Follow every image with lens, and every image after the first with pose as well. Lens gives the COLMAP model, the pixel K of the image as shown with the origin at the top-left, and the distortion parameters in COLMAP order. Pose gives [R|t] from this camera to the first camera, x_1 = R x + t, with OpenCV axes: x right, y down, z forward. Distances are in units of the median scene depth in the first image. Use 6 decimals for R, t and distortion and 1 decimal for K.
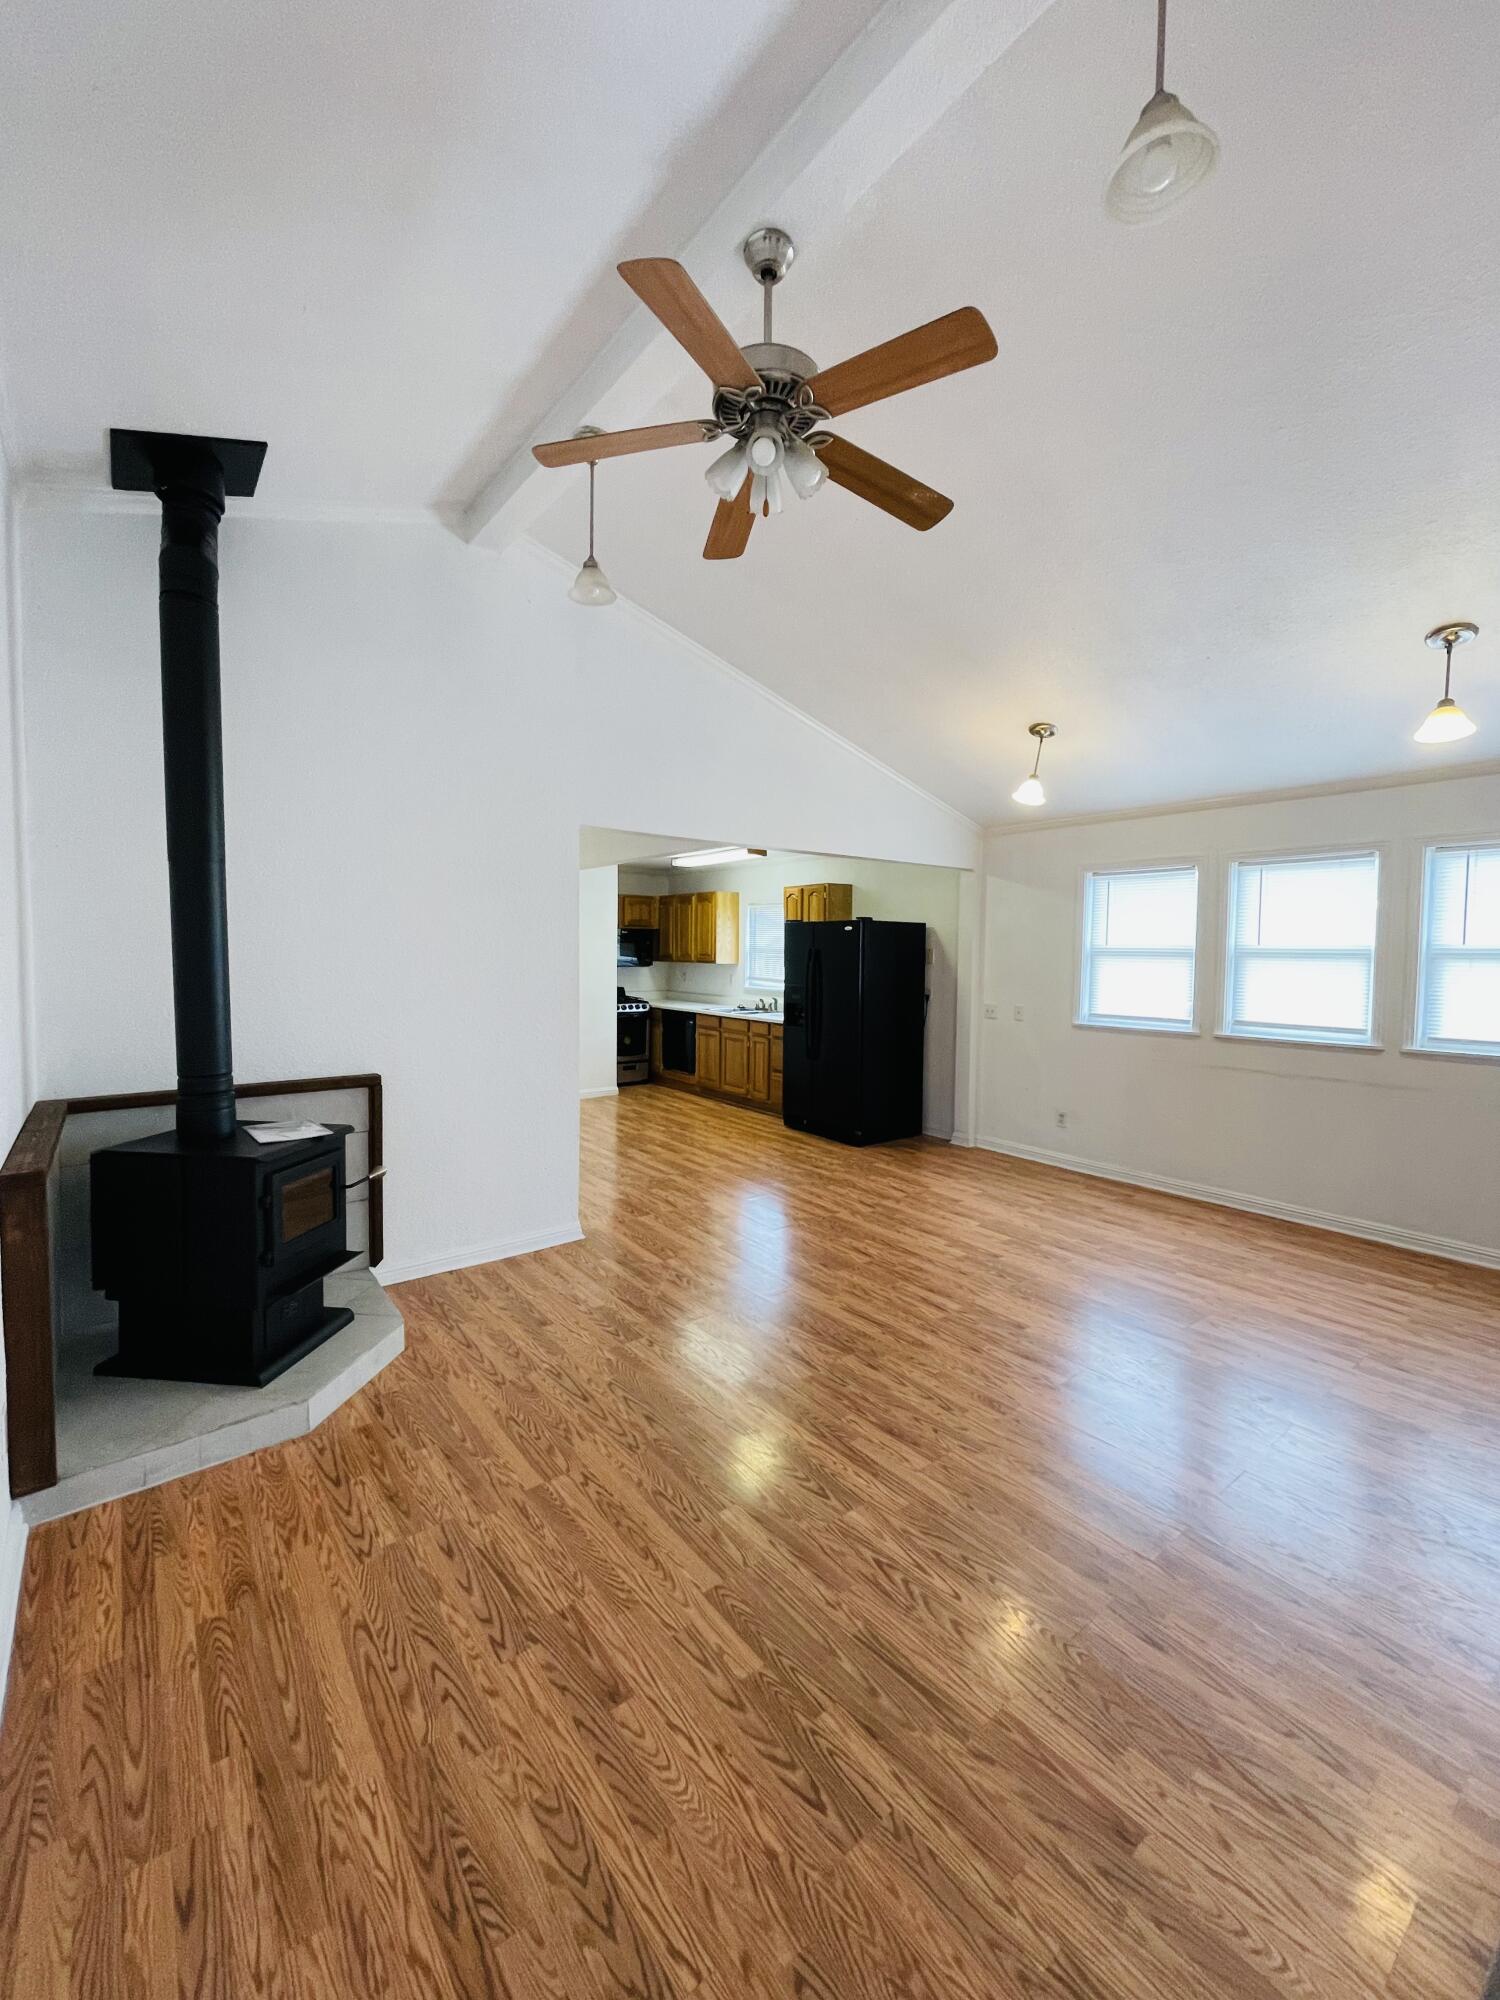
lens RADIAL K [[813.7, 0, 746.3], [0, 813.7, 988.1], [0, 0, 1]] dist [0.002476, 0.000164]
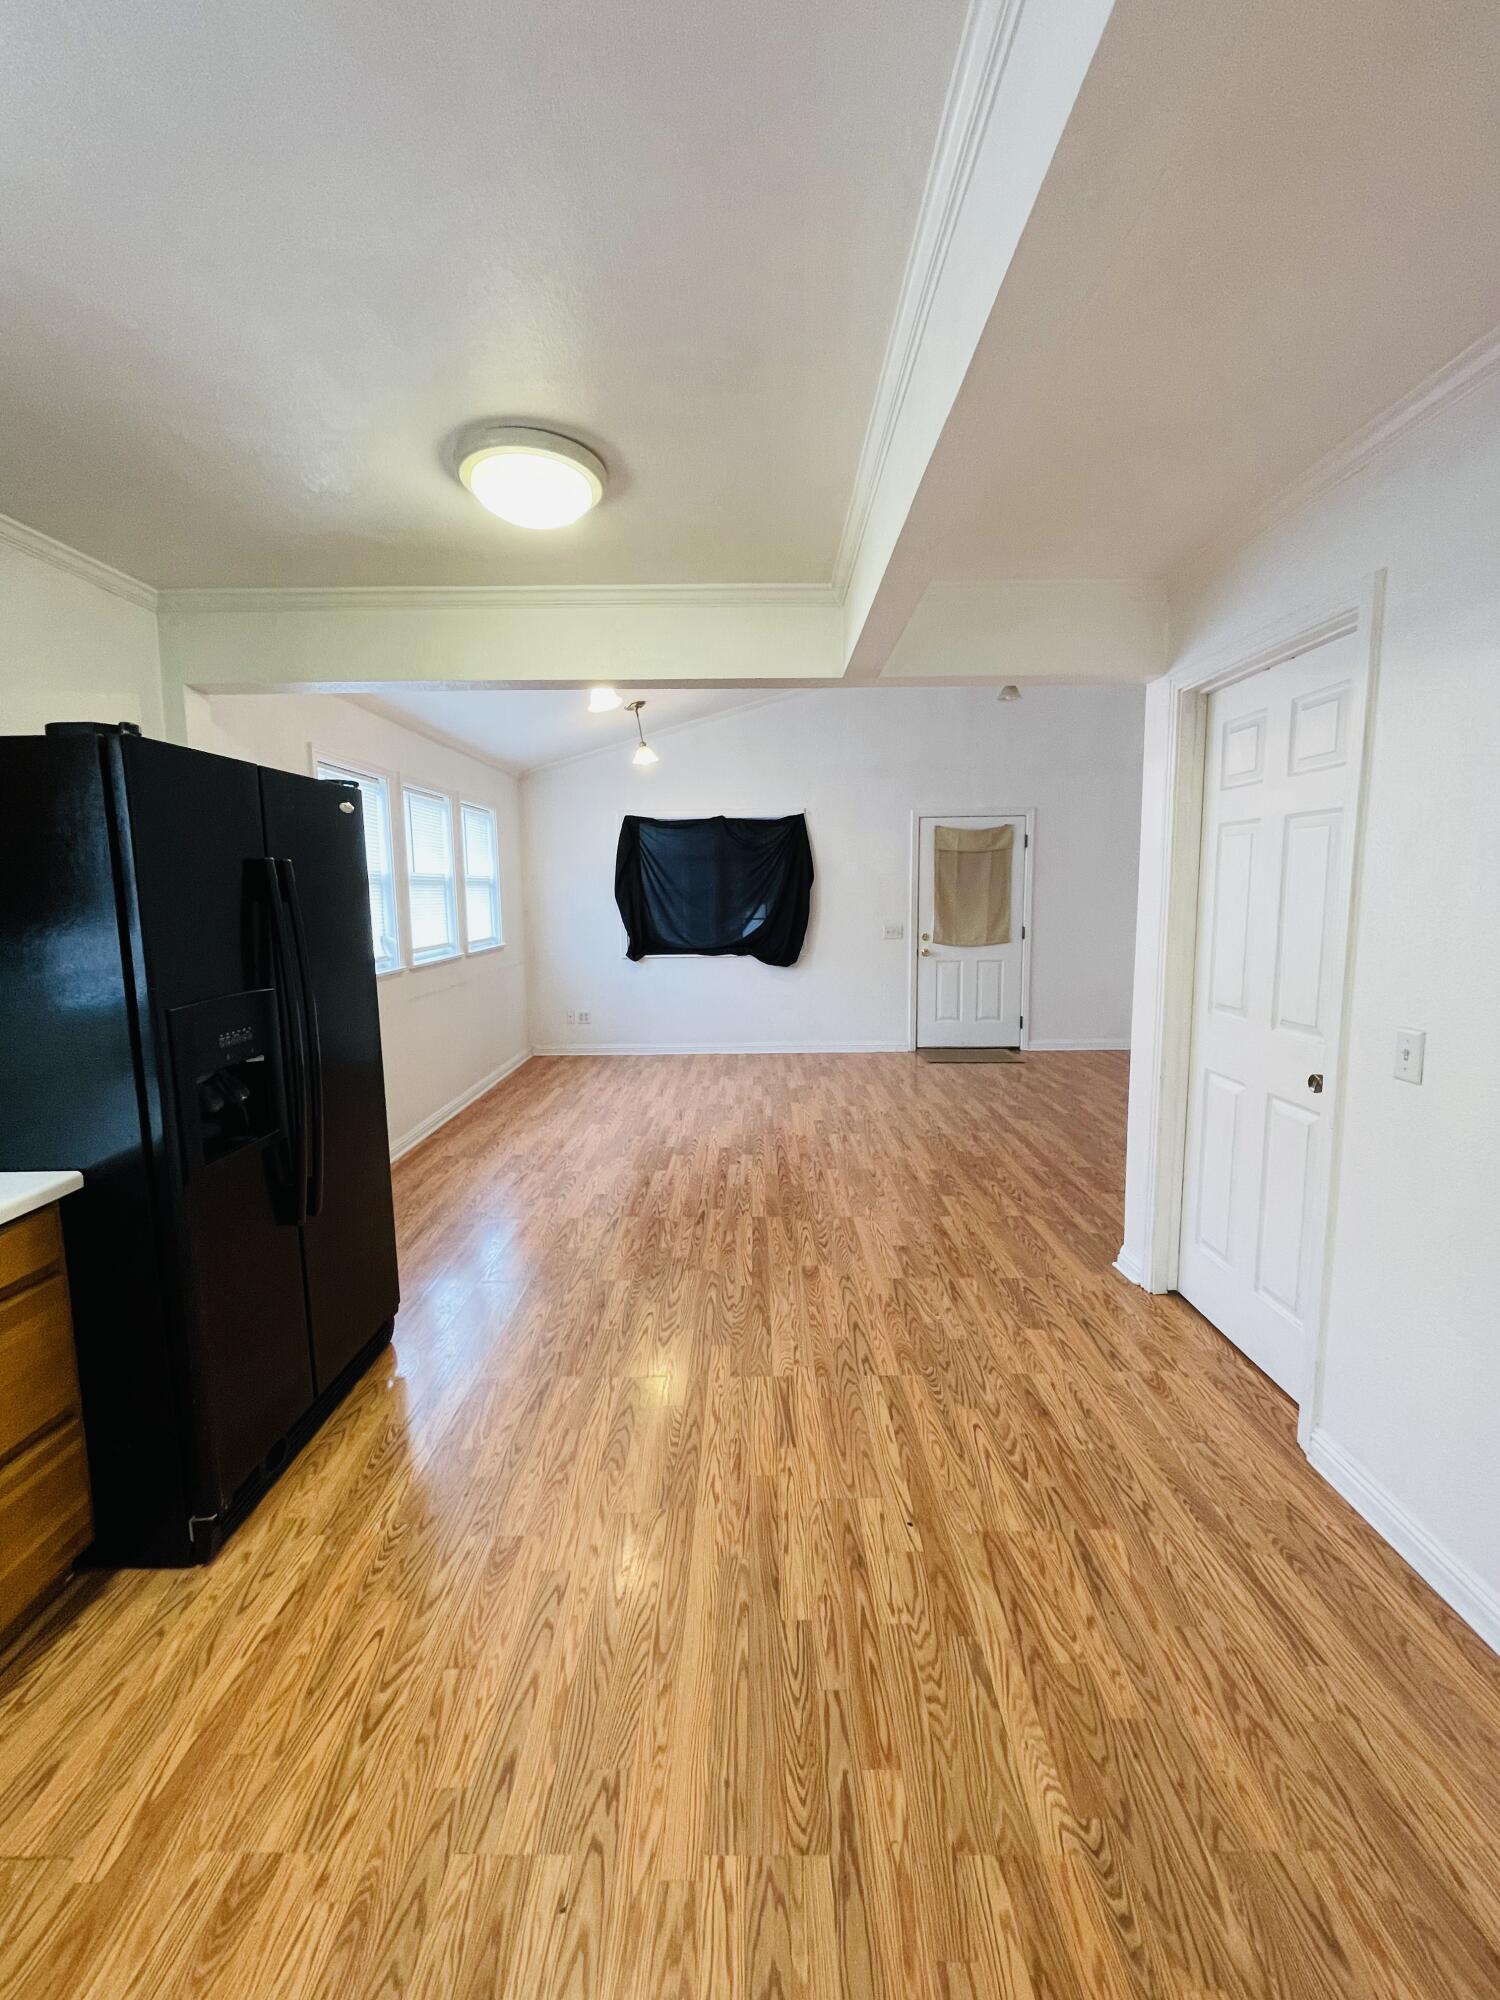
lens RADIAL K [[796.9, 0, 759.0], [0, 796.9, 981.5], [0, 0, 1]] dist [0.000433, -0.000090]
pose [[-0.792767, -0.066605, 0.605875, -0.211909], [0.036966, 0.986928, 0.156863, -0.038439], [-0.608403, 0.146752, -0.779942, 1.000837]]
